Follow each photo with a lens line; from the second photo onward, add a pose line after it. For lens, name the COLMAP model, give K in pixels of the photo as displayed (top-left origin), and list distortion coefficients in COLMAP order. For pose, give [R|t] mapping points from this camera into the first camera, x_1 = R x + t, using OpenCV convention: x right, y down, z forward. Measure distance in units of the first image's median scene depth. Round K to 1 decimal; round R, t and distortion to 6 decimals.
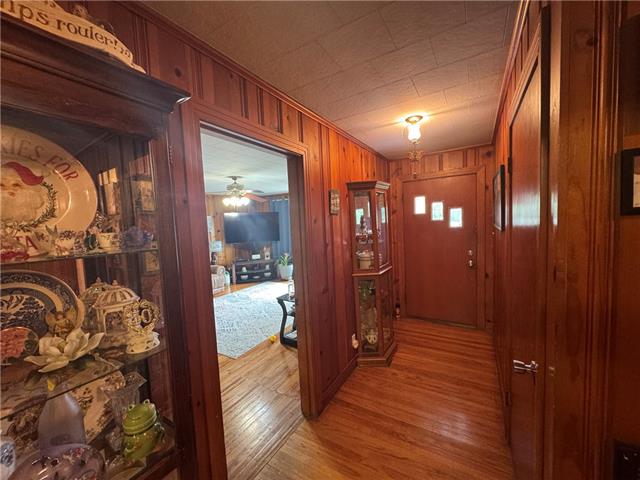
lens RADIAL K [[254.8, 0, 319.8], [0, 254.8, 238.6], [0, 0, 1]] dist [-0.001663, 0.000879]
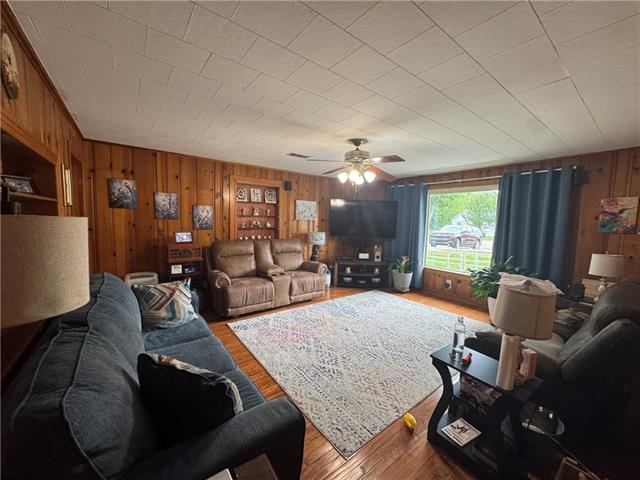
lens RADIAL K [[254.8, 0, 318.0], [0, 254.8, 239.3], [0, 0, 1]] dist [-0.001663, 0.000879]
pose [[0.927538, 0.100198, -0.360047, -0.106676], [-0.092959, 0.994967, 0.037412, 0.002622], [0.361984, -0.001231, 0.932184, 0.217492]]
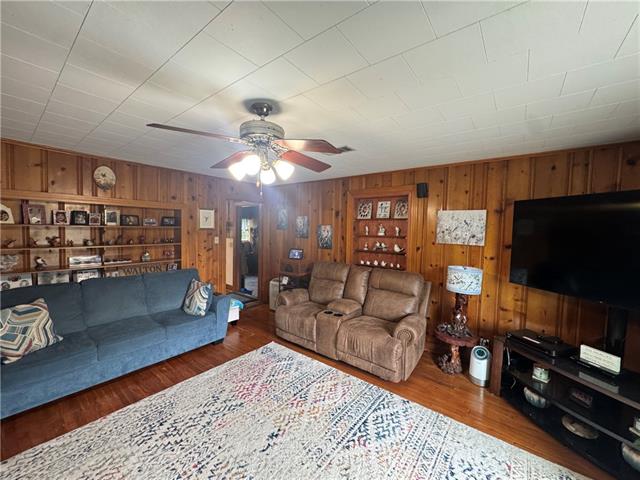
lens RADIAL K [[254.8, 0, 318.3], [0, 254.8, 240.6], [0, 0, 1]] dist [-0.001663, 0.000879]
pose [[-0.121495, 0.093505, -0.988178, 0.039264], [-0.080385, 0.991356, 0.103689, -0.058257], [0.989332, 0.092033, -0.112928, 0.765126]]
